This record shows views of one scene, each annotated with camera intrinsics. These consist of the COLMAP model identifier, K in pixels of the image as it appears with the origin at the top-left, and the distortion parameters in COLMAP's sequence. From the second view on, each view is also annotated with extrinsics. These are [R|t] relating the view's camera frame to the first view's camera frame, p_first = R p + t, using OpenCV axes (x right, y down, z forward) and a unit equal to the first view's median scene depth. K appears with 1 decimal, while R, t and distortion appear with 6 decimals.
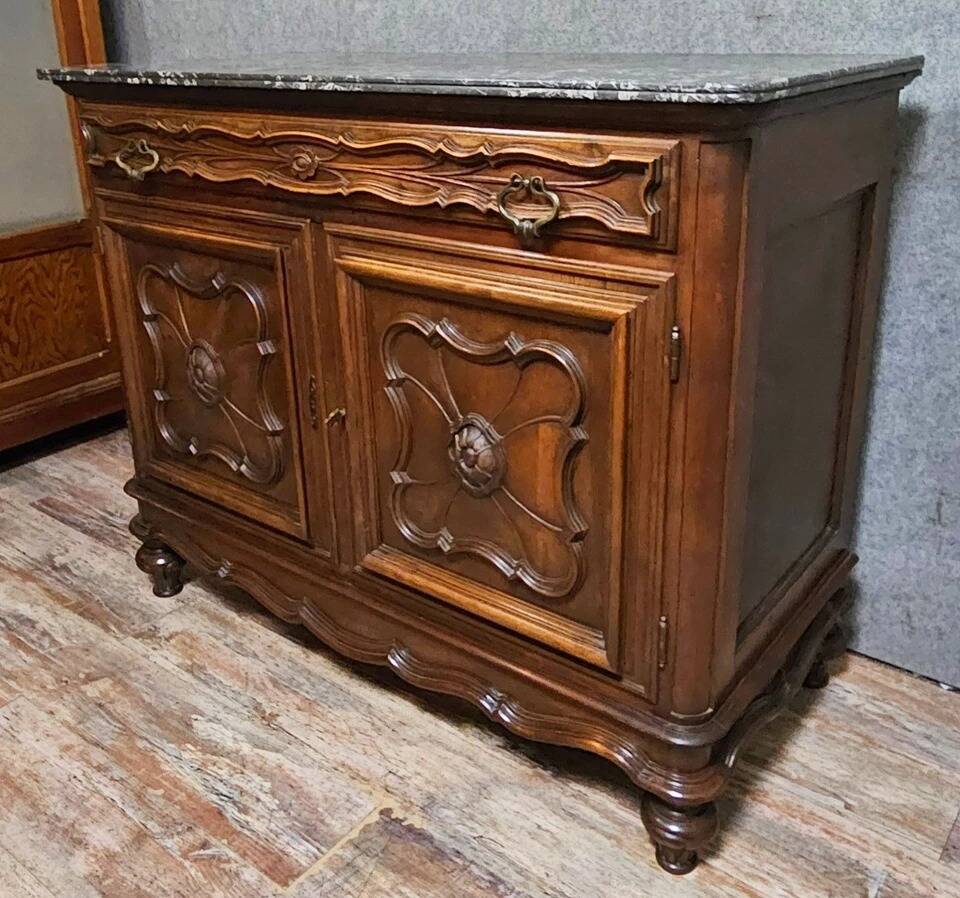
lens RADIAL K [[973.1, 0, 485.6], [0, 973.1, 352.1], [0, 0, 1]] dist [-0.012849, 0.015304]
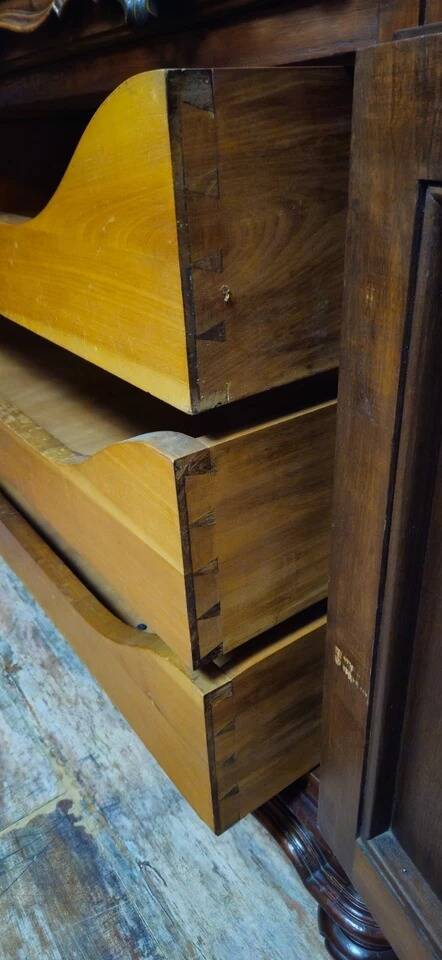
lens RADIAL K [[656.8, 0, 221.0], [0, 656.8, 480.0], [0, 0, 1]] dist [0.009357, -0.002087]
pose [[0.959009, 0.114405, -0.259254, 0.171890], [-0.071221, 0.982823, 0.170252, 0.052803], [0.274279, -0.144809, 0.950685, 0.499696]]
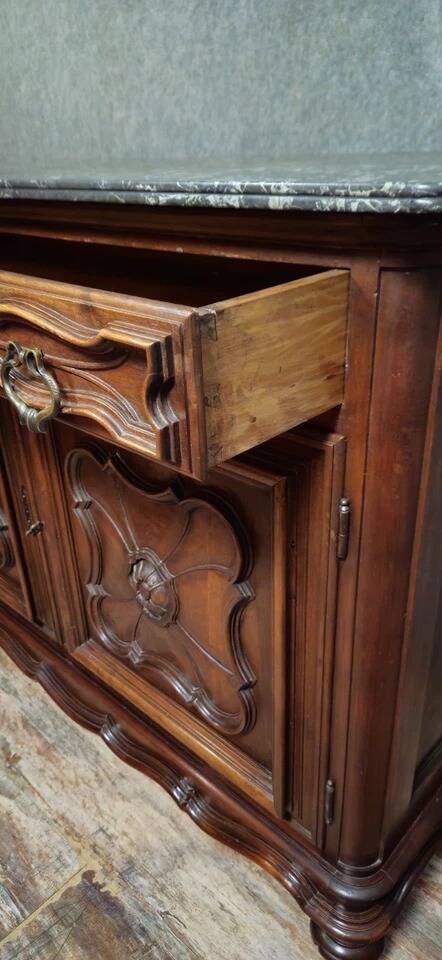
lens RADIAL K [[656.8, 0, 221.0], [0, 656.8, 480.0], [0, 0, 1]] dist [0.009357, -0.002087]
pose [[0.994232, 0.034671, -0.101495, 0.112789], [-0.019585, 0.989087, 0.146026, -0.092018], [0.105450, -0.143196, 0.984061, 0.342539]]
